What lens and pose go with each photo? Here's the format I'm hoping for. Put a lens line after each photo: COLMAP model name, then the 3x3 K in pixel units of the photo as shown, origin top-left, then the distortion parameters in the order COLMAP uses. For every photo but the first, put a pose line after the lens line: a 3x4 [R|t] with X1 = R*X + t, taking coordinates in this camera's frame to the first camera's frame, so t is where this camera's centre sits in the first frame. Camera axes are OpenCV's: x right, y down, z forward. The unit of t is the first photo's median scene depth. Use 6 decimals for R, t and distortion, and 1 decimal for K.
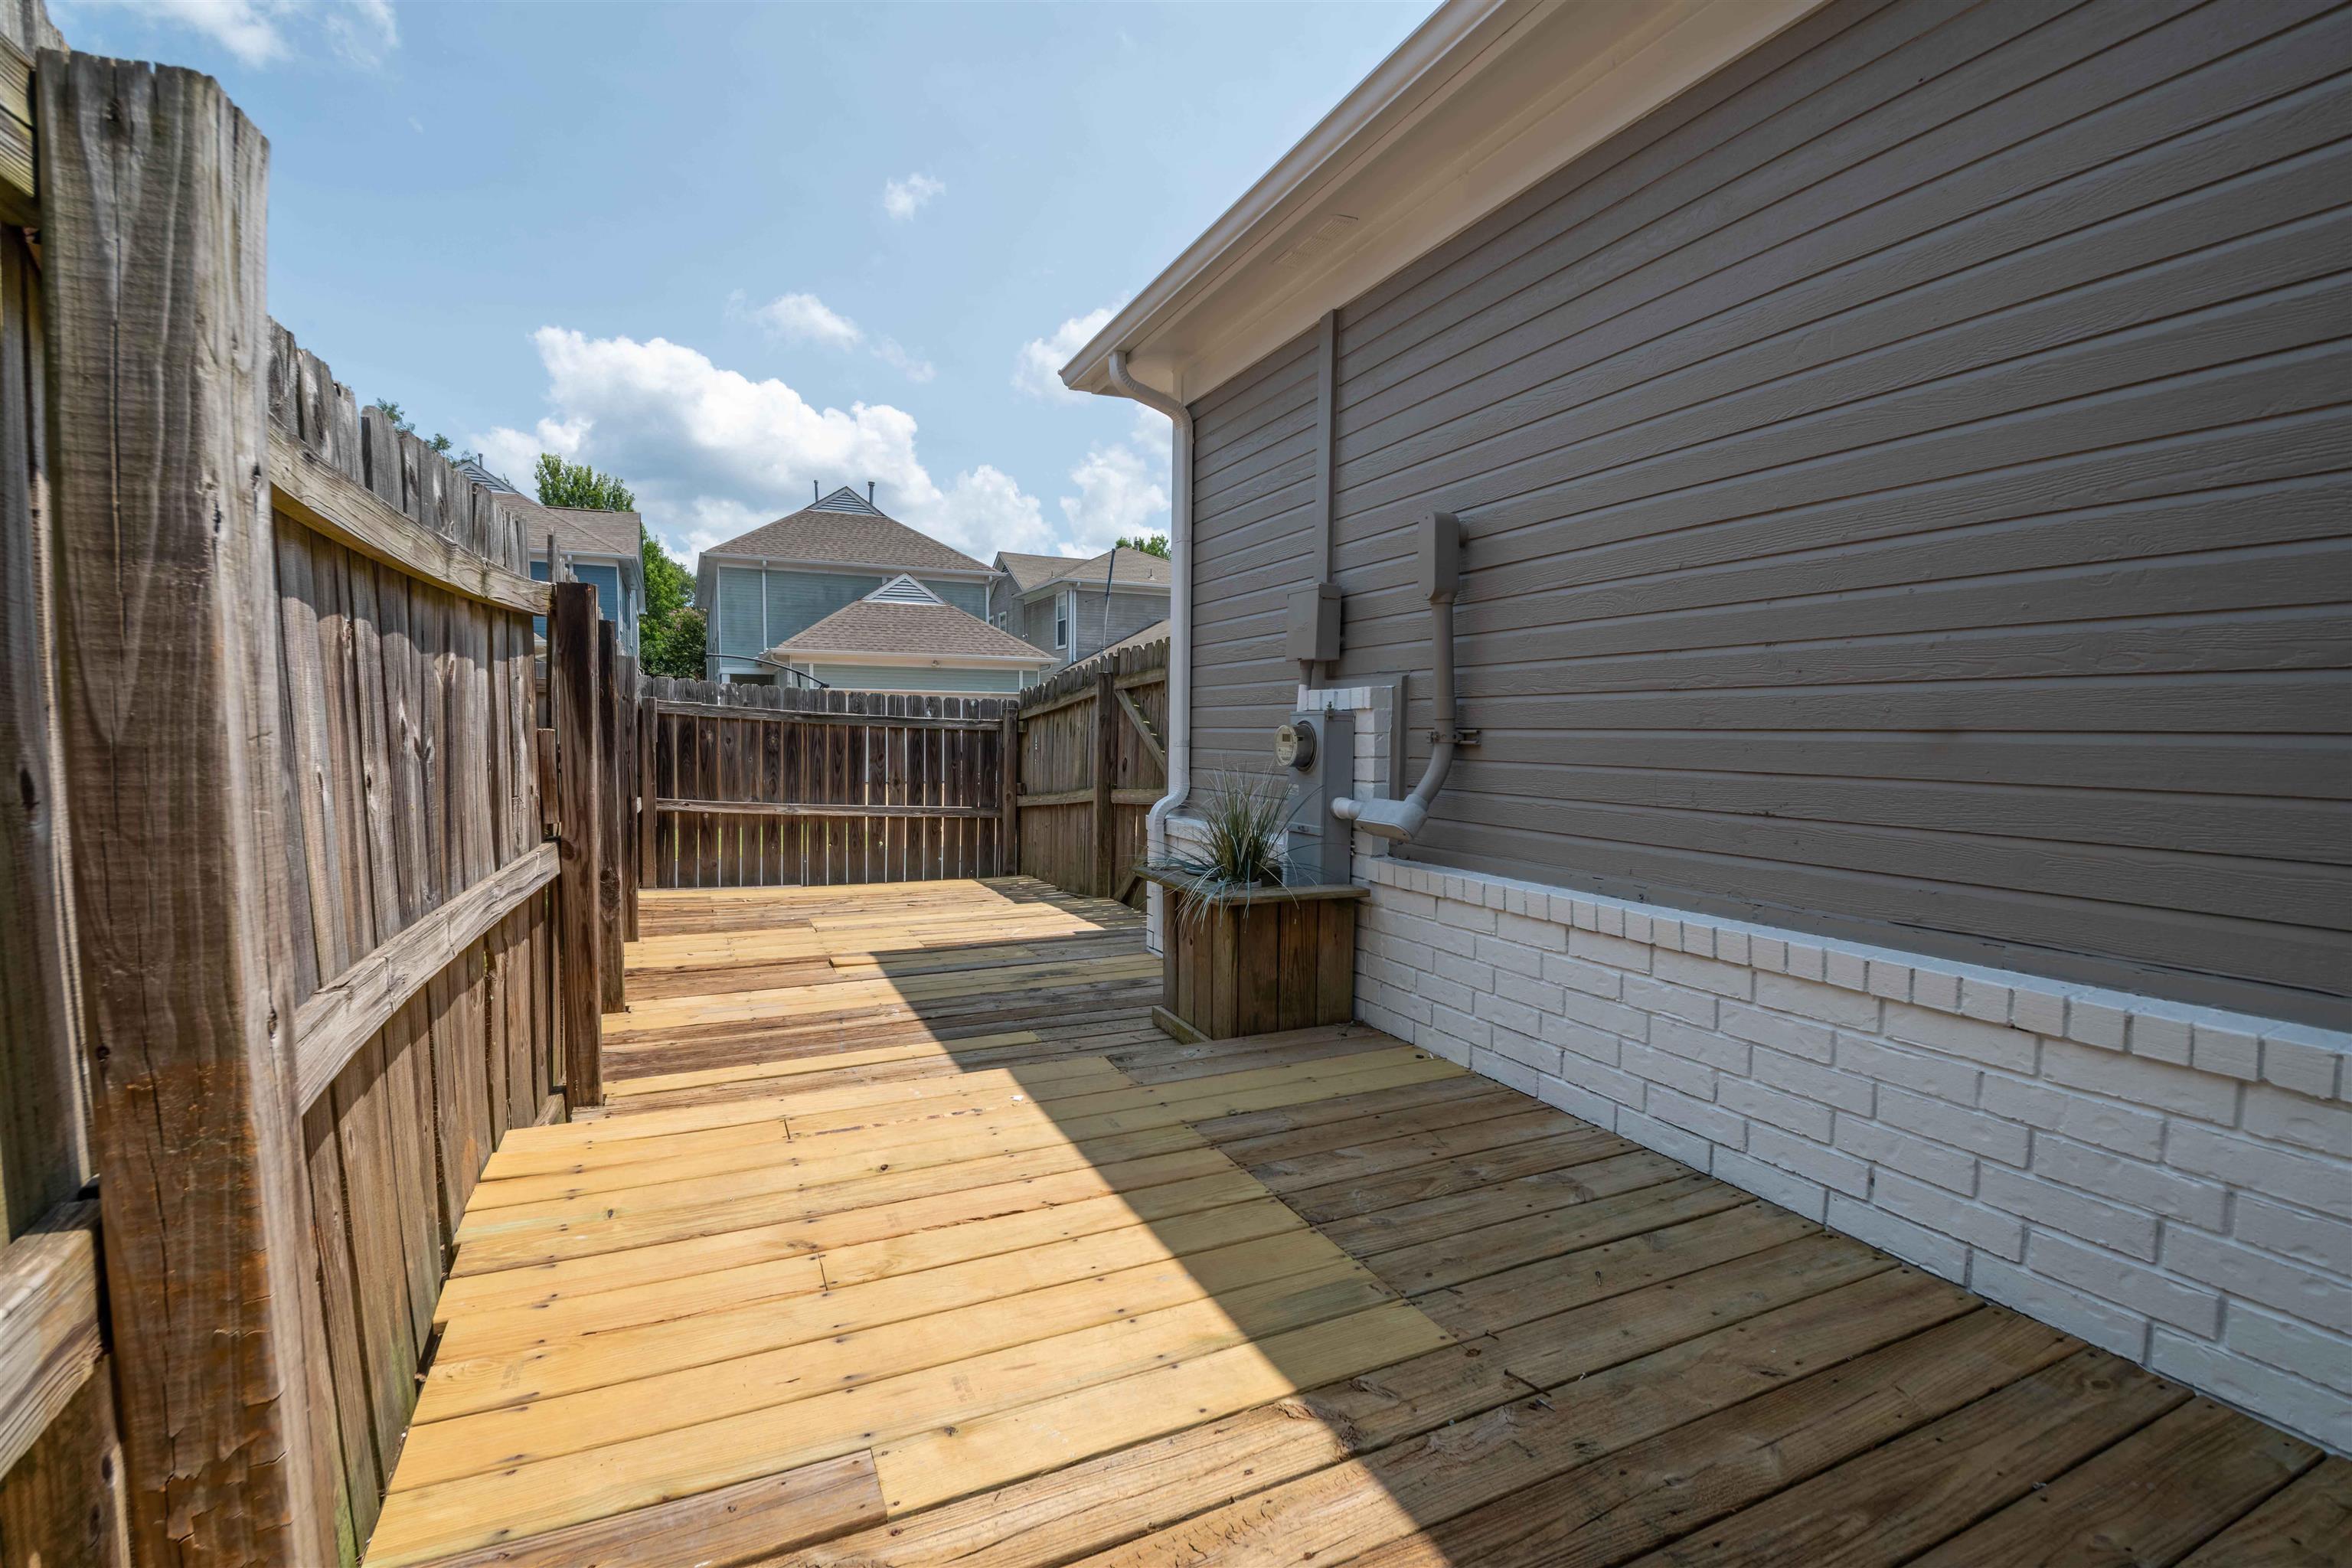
lens RADIAL K [[1046.0, 0, 1179.2], [0, 1046.0, 795.1], [0, 0, 1]] dist [-0.008304, -0.003365]
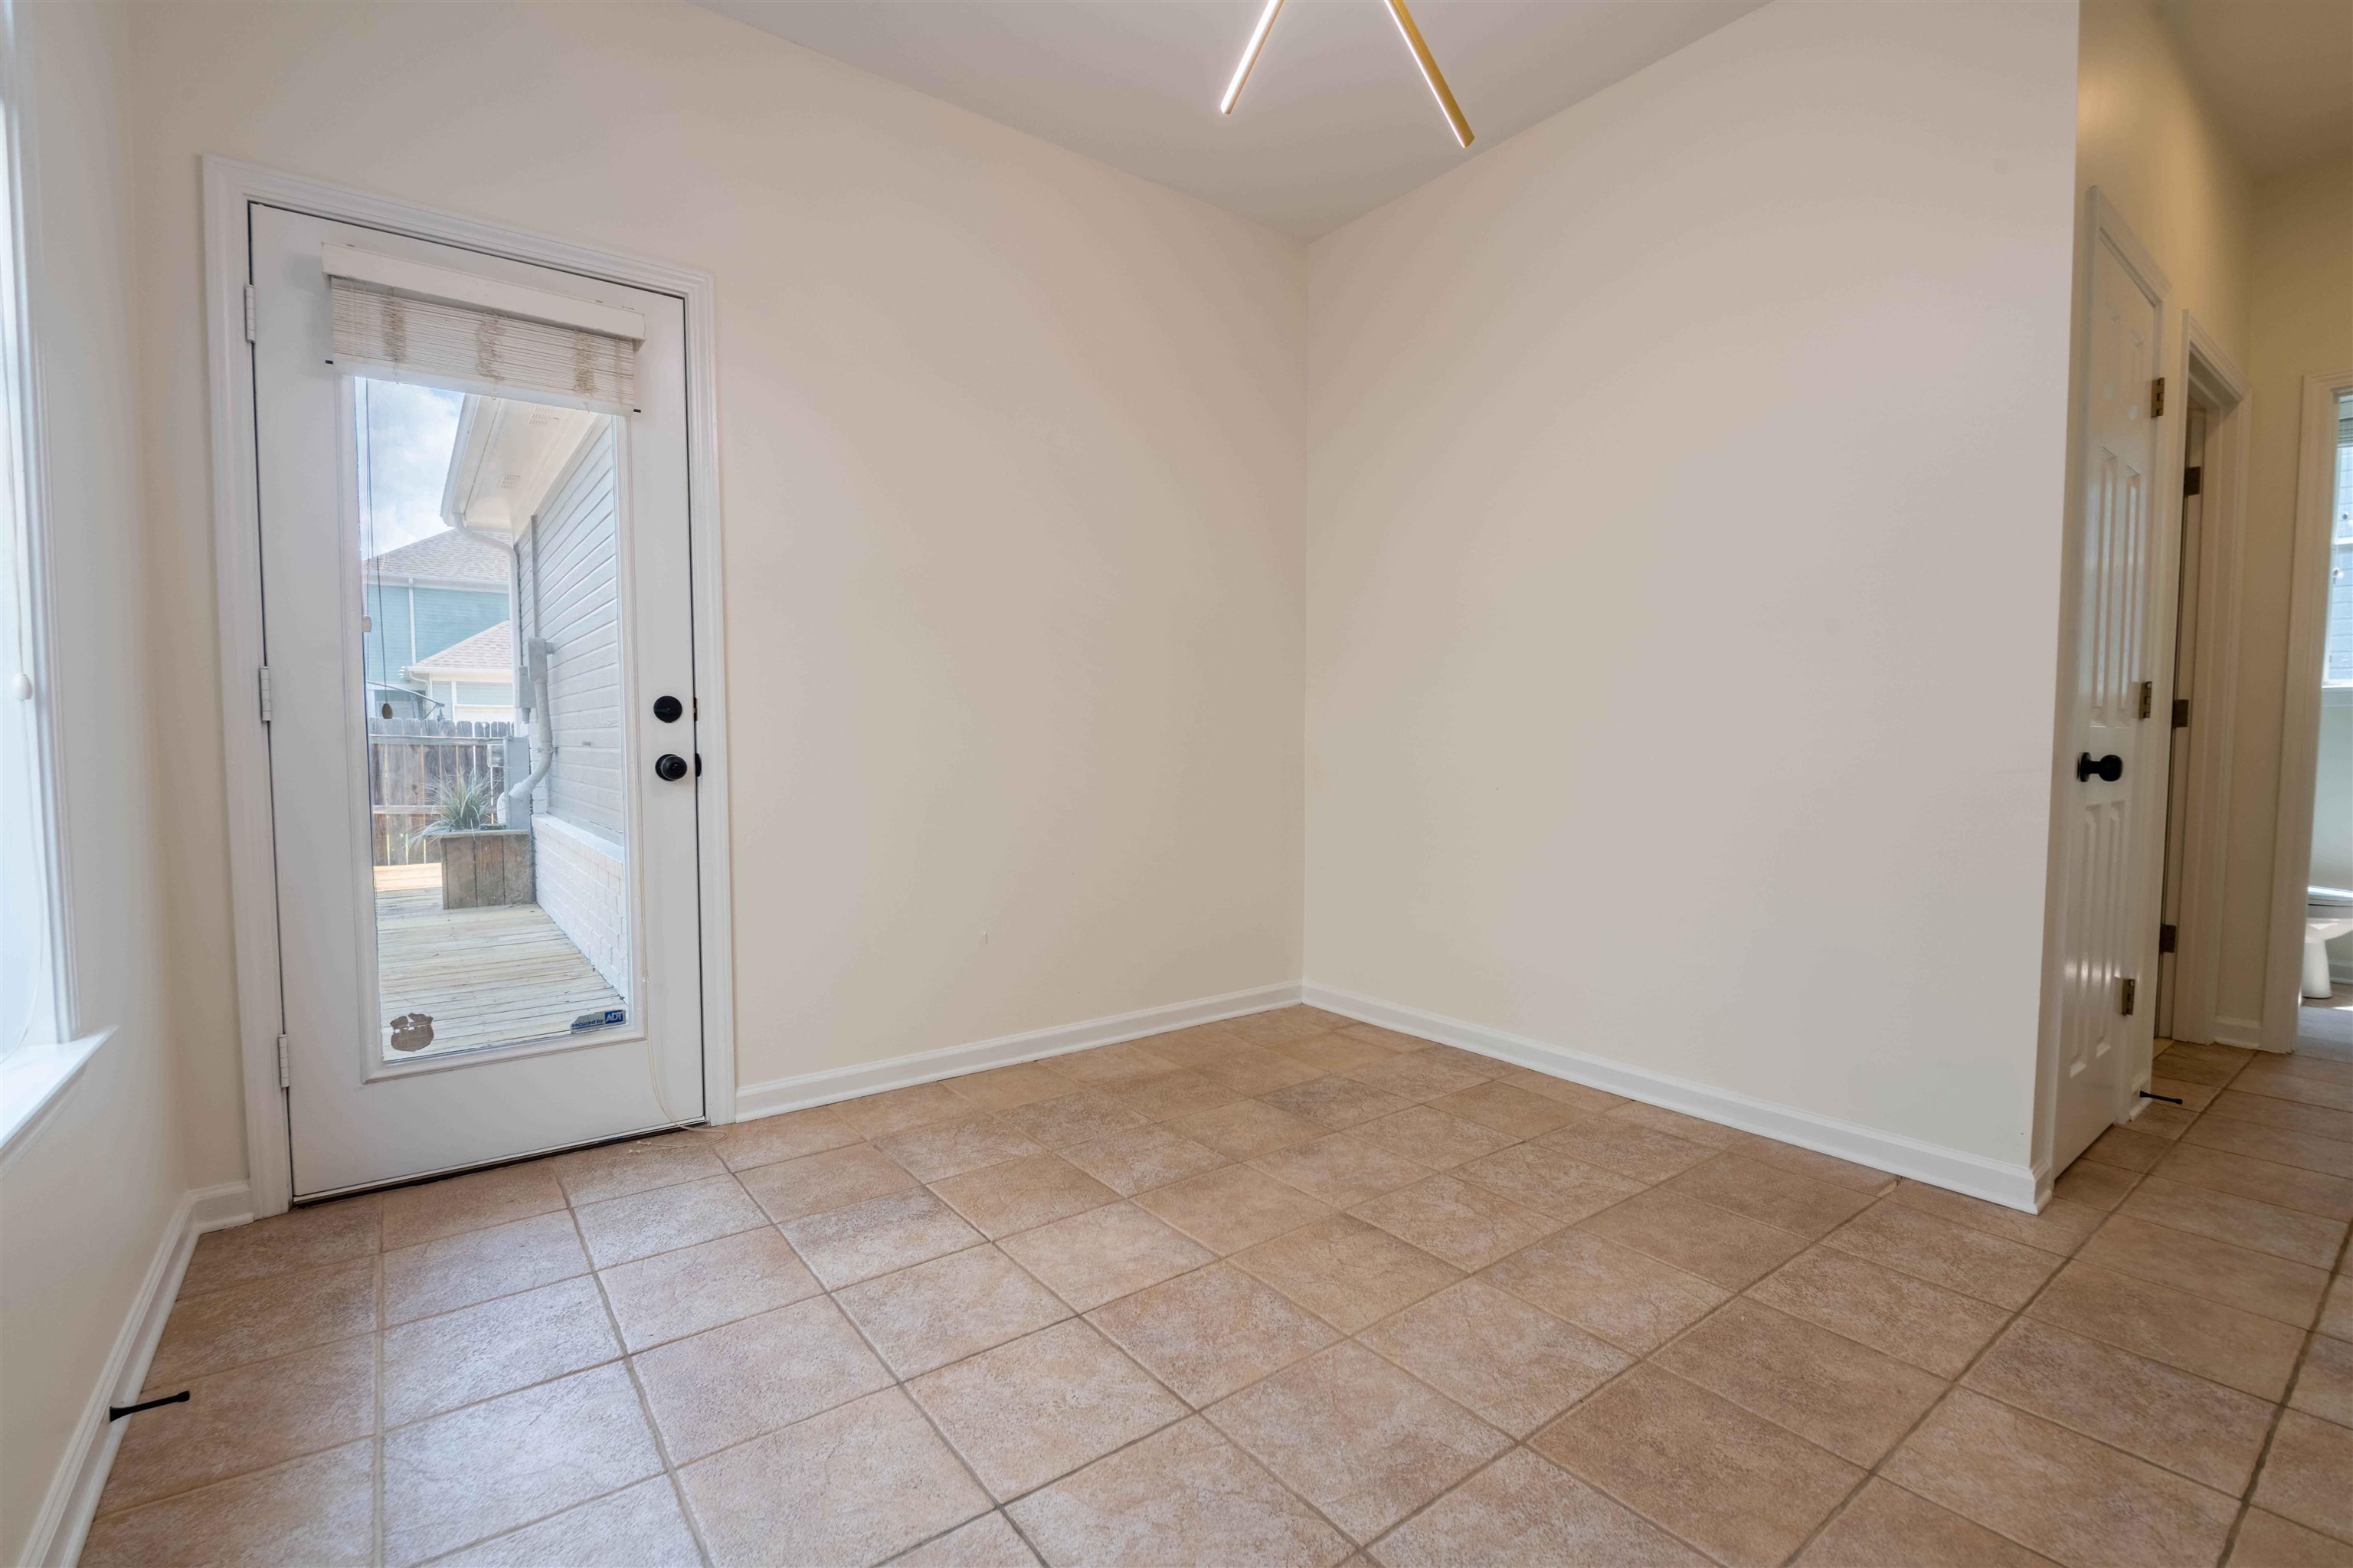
lens RADIAL K [[1046.5, 0, 1172.7], [0, 1046.5, 794.9], [0, 0, 1]] dist [-0.008304, -0.003365]
pose [[0.978337, -0.021313, 0.205917, 0.134745], [0.022898, 0.999724, -0.005317, 0.009263], [-0.205747, 0.009917, 0.978555, -0.163812]]
